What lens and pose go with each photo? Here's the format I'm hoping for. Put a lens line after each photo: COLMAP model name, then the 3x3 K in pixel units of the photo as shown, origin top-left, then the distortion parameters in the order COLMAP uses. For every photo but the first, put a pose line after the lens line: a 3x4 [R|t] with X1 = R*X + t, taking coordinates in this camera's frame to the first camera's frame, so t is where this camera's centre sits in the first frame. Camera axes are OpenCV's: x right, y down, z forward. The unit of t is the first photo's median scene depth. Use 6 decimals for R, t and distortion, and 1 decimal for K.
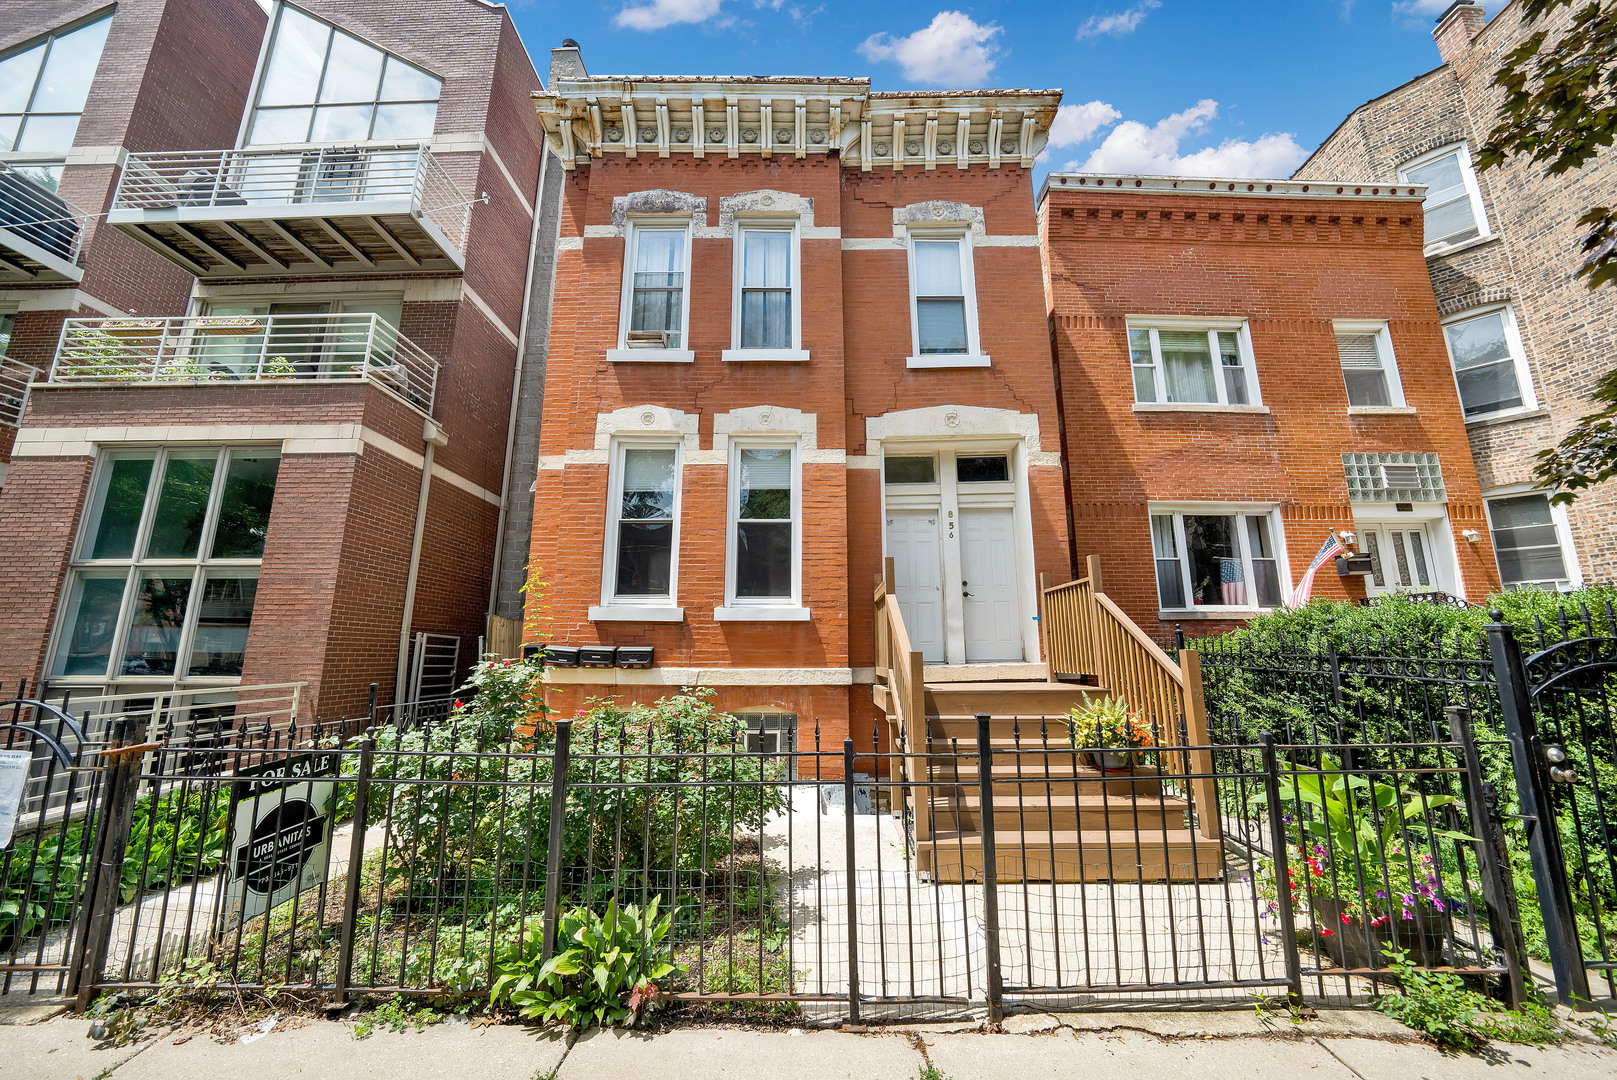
lens RADIAL K [[552.3, 0, 812.2], [0, 552.3, 541.5], [0, 0, 1]] dist [-0.019225, 0.000061]
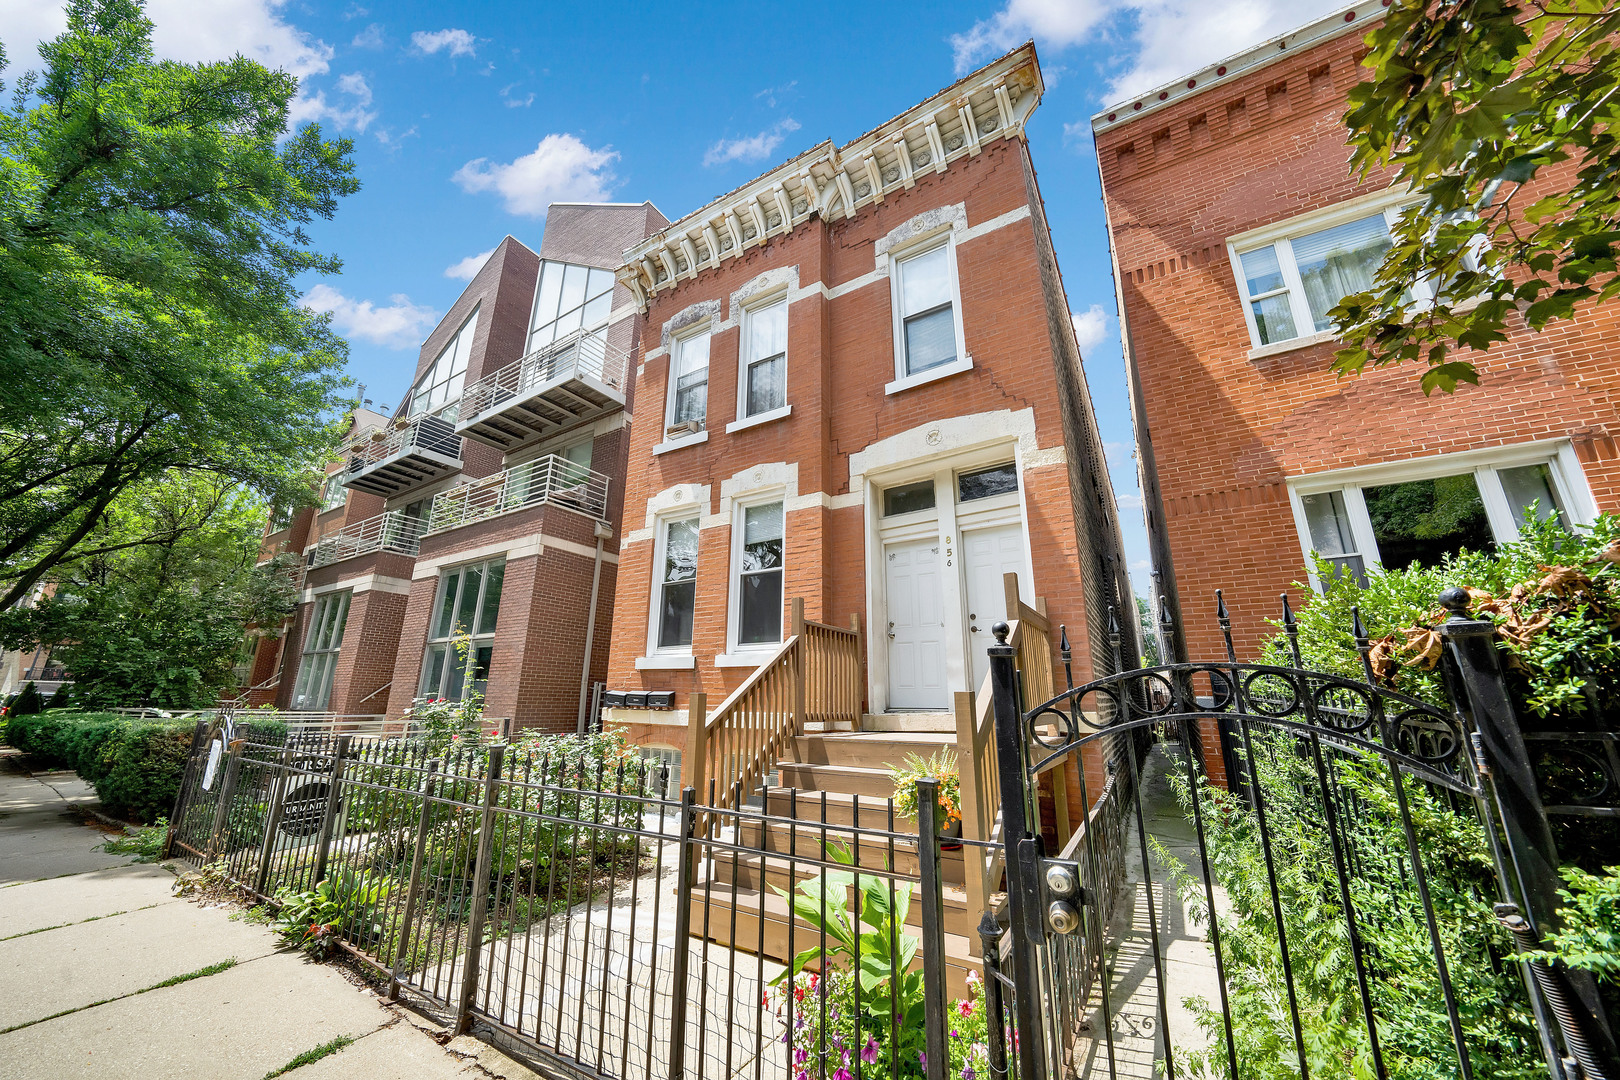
lens RADIAL K [[553.4, 0, 813.7], [0, 553.4, 541.5], [0, 0, 1]] dist [-0.019225, 0.000061]
pose [[0.859734, -0.135610, -0.492410, 0.502735], [0.092393, 0.989495, -0.111191, 0.032159], [0.502316, 0.050099, 0.863232, 0.120390]]
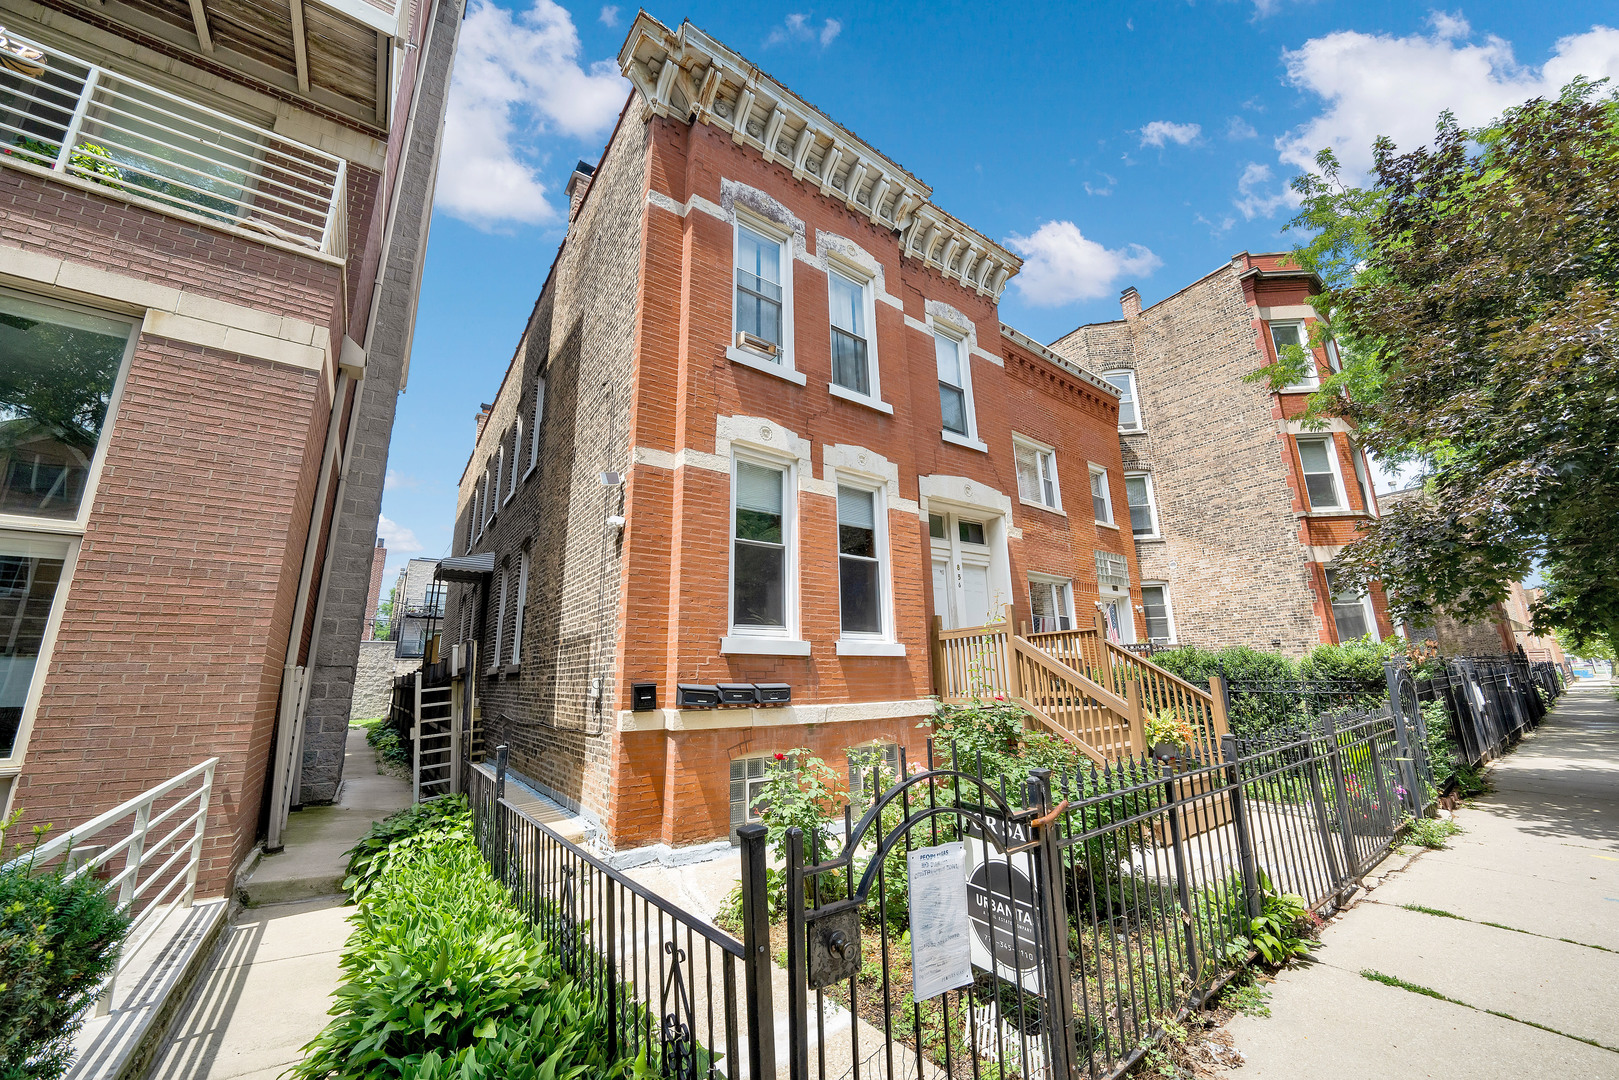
lens RADIAL K [[578.5, 0, 802.5], [0, 578.5, 538.2], [0, 0, 1]] dist [-0.021458, -0.000082]
pose [[0.812964, 0.127029, 0.568290, -0.744296], [-0.097637, 0.991836, -0.082030, 0.023728], [-0.574071, 0.011201, 0.818729, 0.166344]]
